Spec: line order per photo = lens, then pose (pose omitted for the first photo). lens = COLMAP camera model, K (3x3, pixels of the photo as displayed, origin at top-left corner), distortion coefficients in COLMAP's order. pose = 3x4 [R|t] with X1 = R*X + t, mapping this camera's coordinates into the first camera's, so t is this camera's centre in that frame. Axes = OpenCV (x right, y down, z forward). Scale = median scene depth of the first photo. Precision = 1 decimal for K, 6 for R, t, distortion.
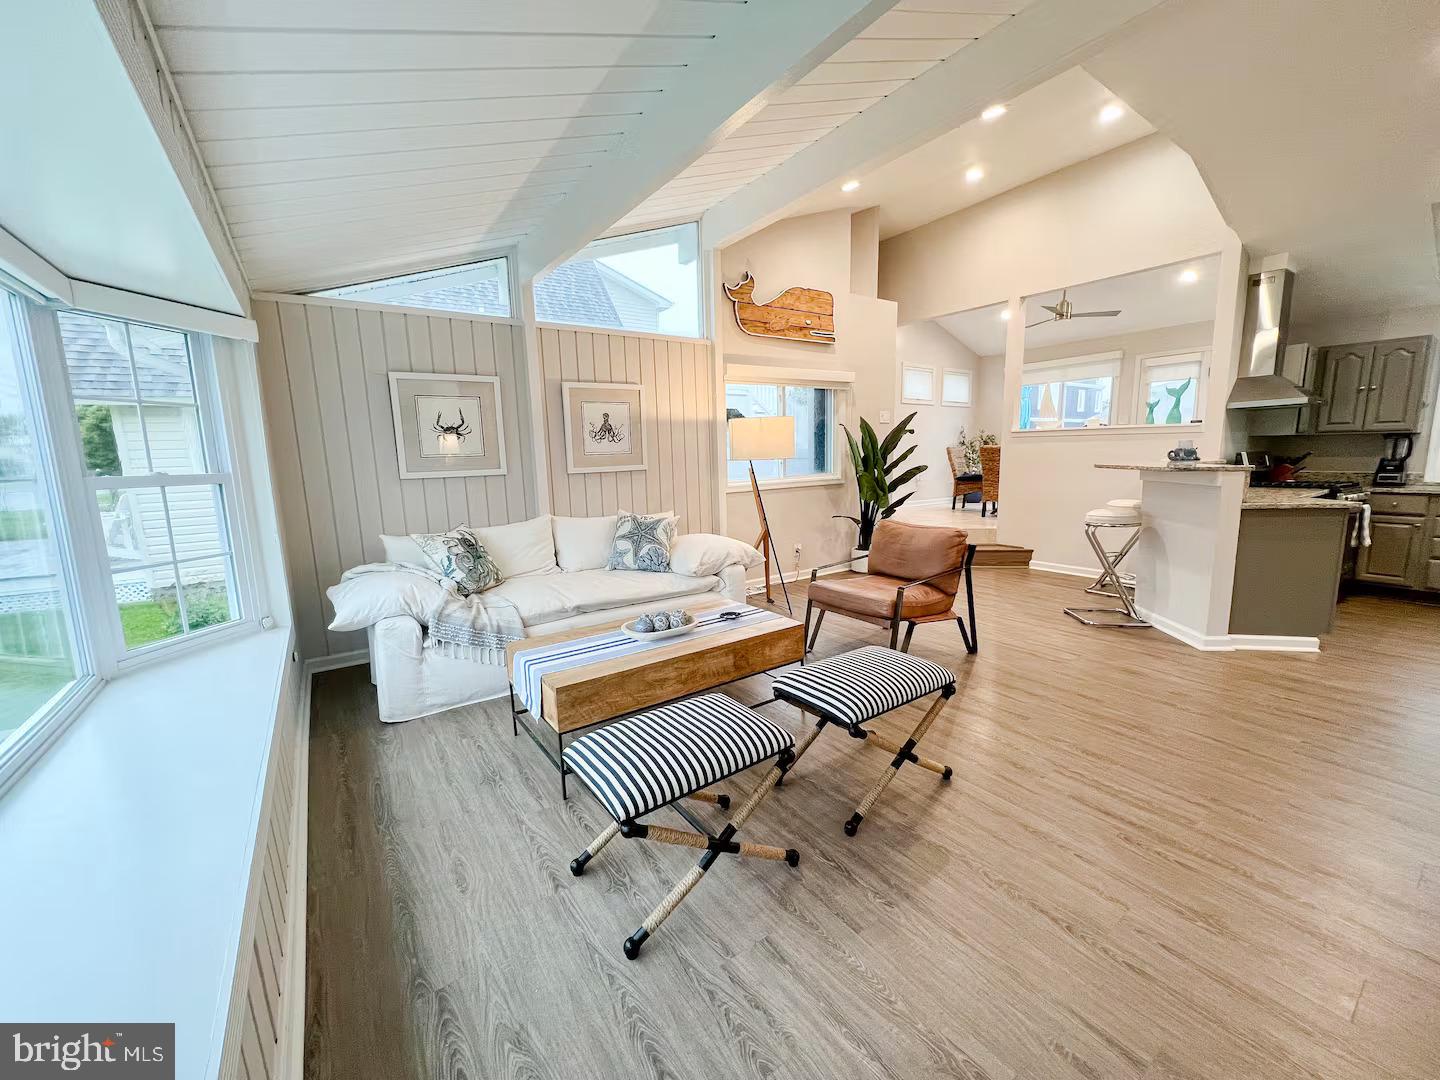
lens RADIAL K [[582.3, 0, 717.2], [0, 582.3, 543.4], [0, 0, 1]] dist [-0.001334, 0.000389]
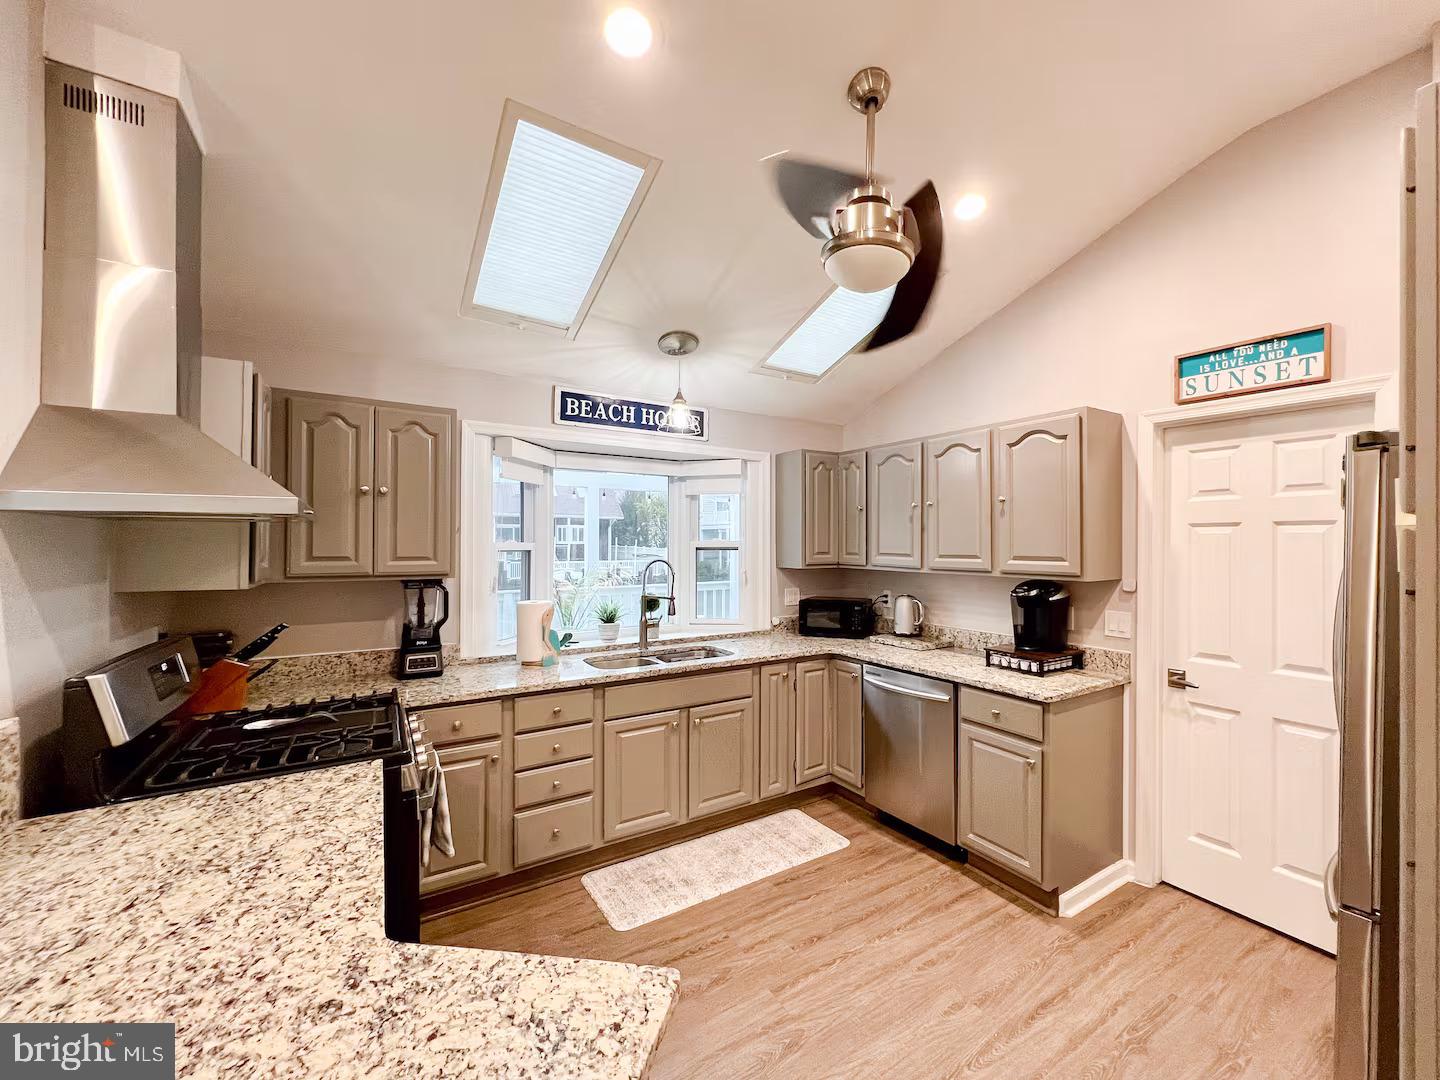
lens RADIAL K [[582.3, 0, 747.3], [0, 582.3, 537.7], [0, 0, 1]] dist [-0.001334, 0.000389]
pose [[0.034678, 0.025921, 0.999062, 0.639870], [0.153985, 0.987588, -0.030969, -0.163544], [-0.987464, 0.154914, 0.030256, 0.680215]]
